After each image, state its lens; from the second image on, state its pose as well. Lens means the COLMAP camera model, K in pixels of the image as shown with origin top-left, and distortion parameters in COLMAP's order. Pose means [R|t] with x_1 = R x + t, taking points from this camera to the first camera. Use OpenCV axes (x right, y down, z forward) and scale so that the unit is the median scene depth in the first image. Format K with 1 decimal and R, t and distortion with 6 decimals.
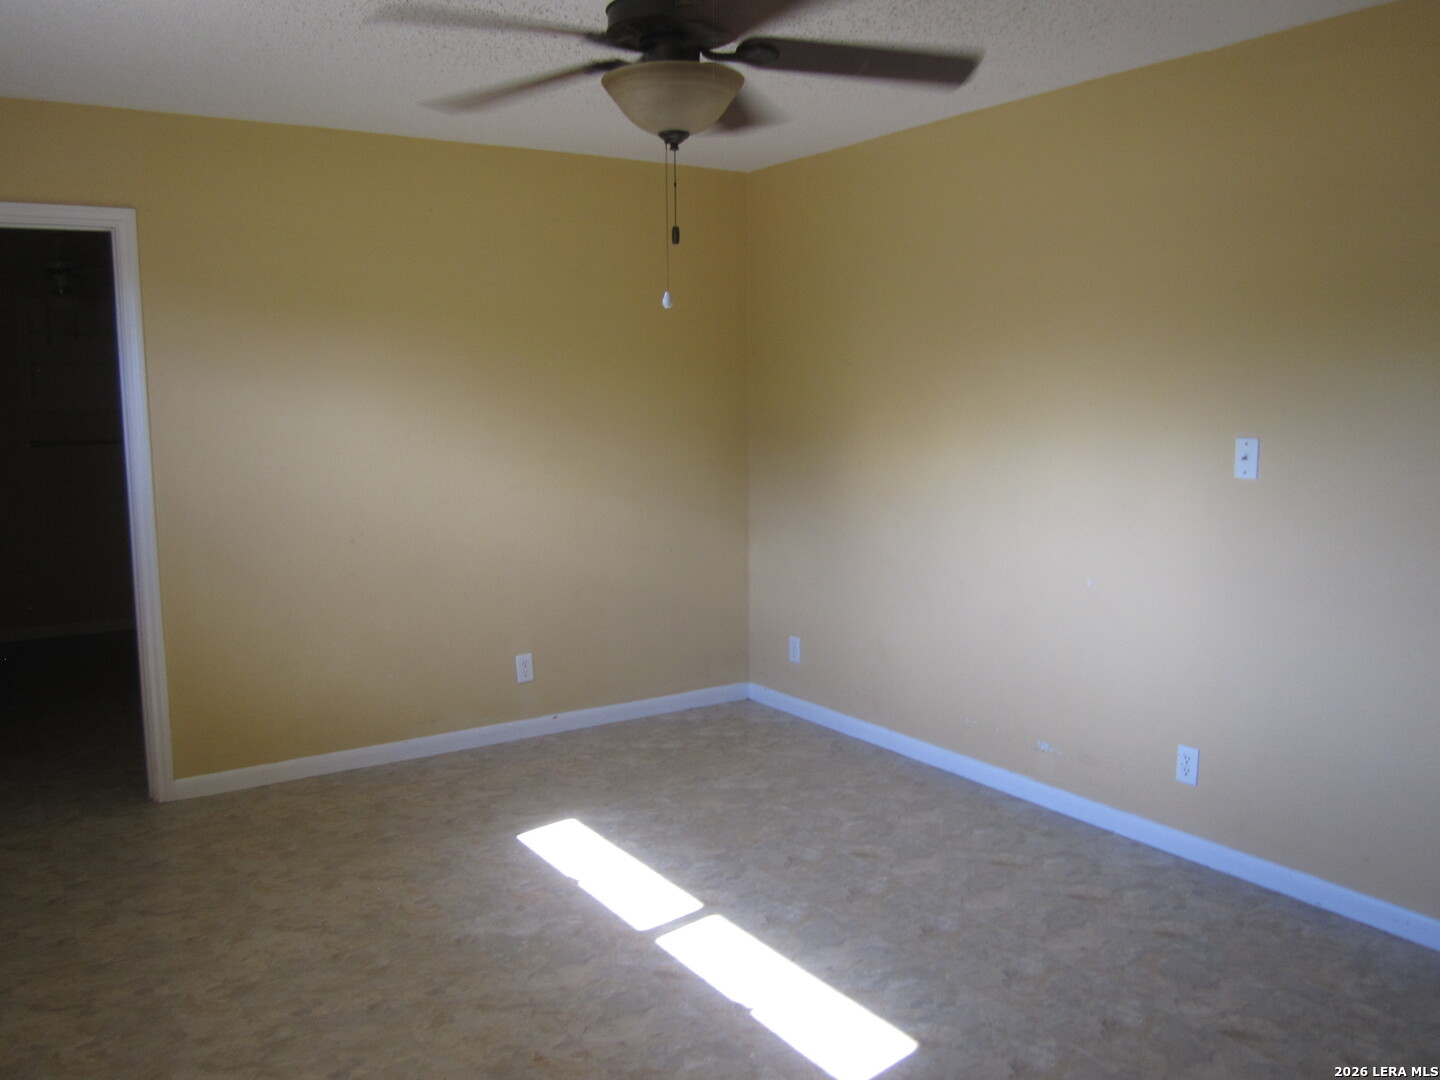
lens RADIAL K [[1193.8, 0, 726.4], [0, 1193.8, 541.3], [0, 0, 1]] dist [-0.070271, 0.032826]
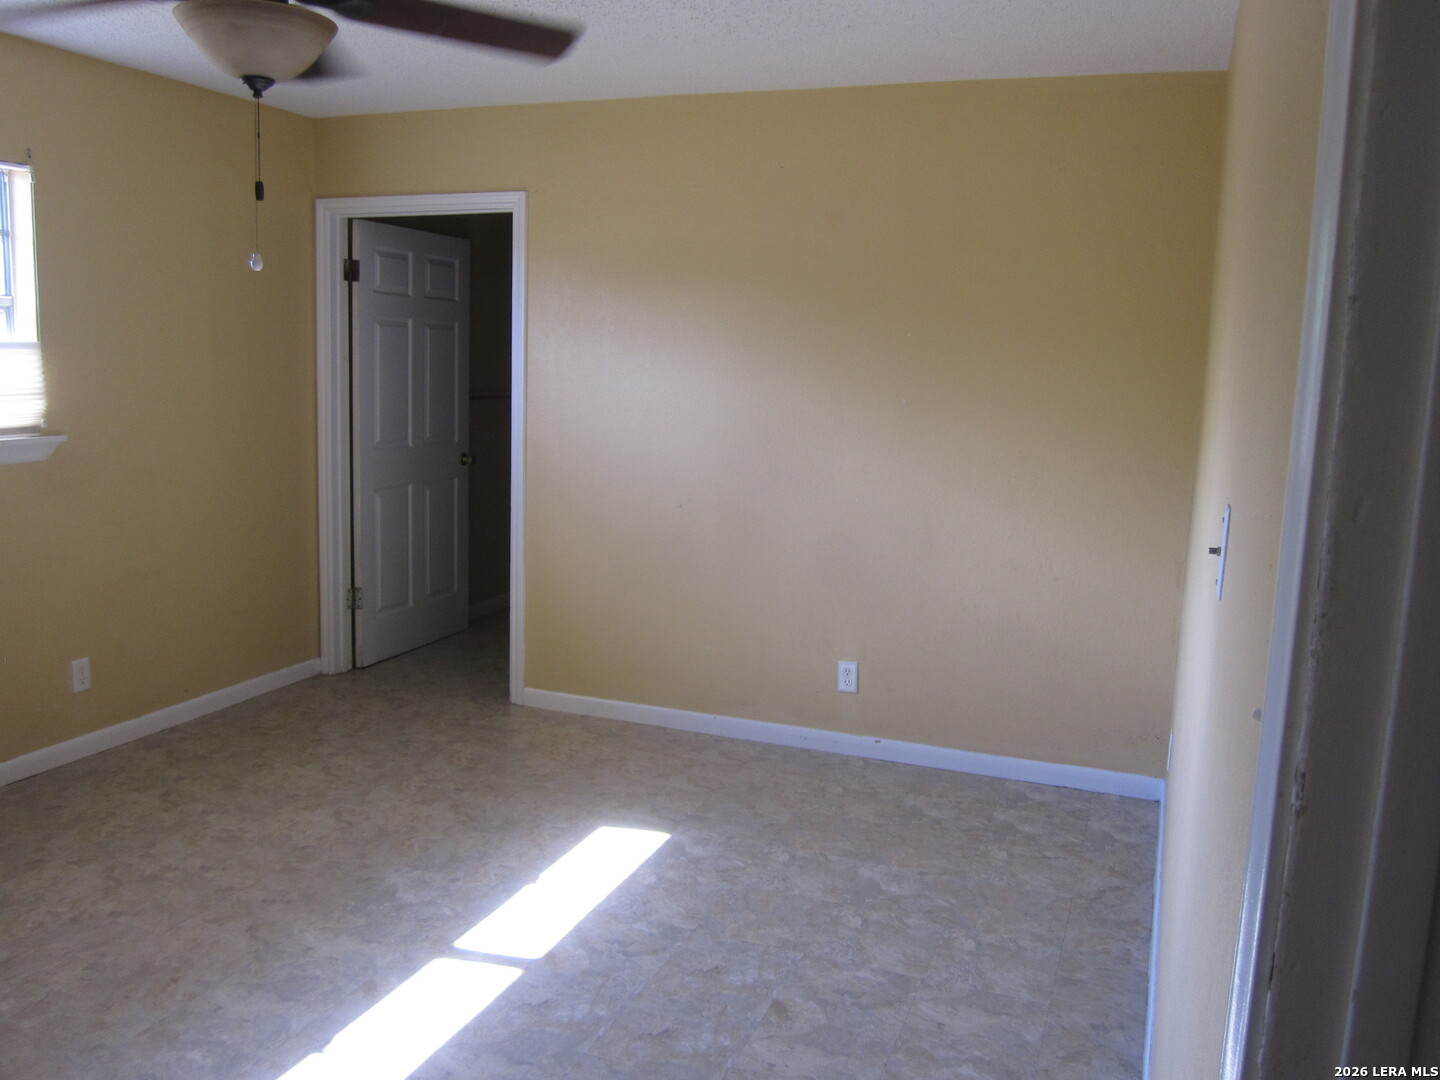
lens RADIAL K [[1193.8, 0, 724.5], [0, 1193.8, 532.2], [0, 0, 1]] dist [-0.070271, 0.032826]
pose [[0.573908, 0.149266, -0.805202, 0.603298], [-0.138345, 0.986788, 0.084322, -0.078932], [0.807150, 0.063003, 0.586975, 0.495069]]
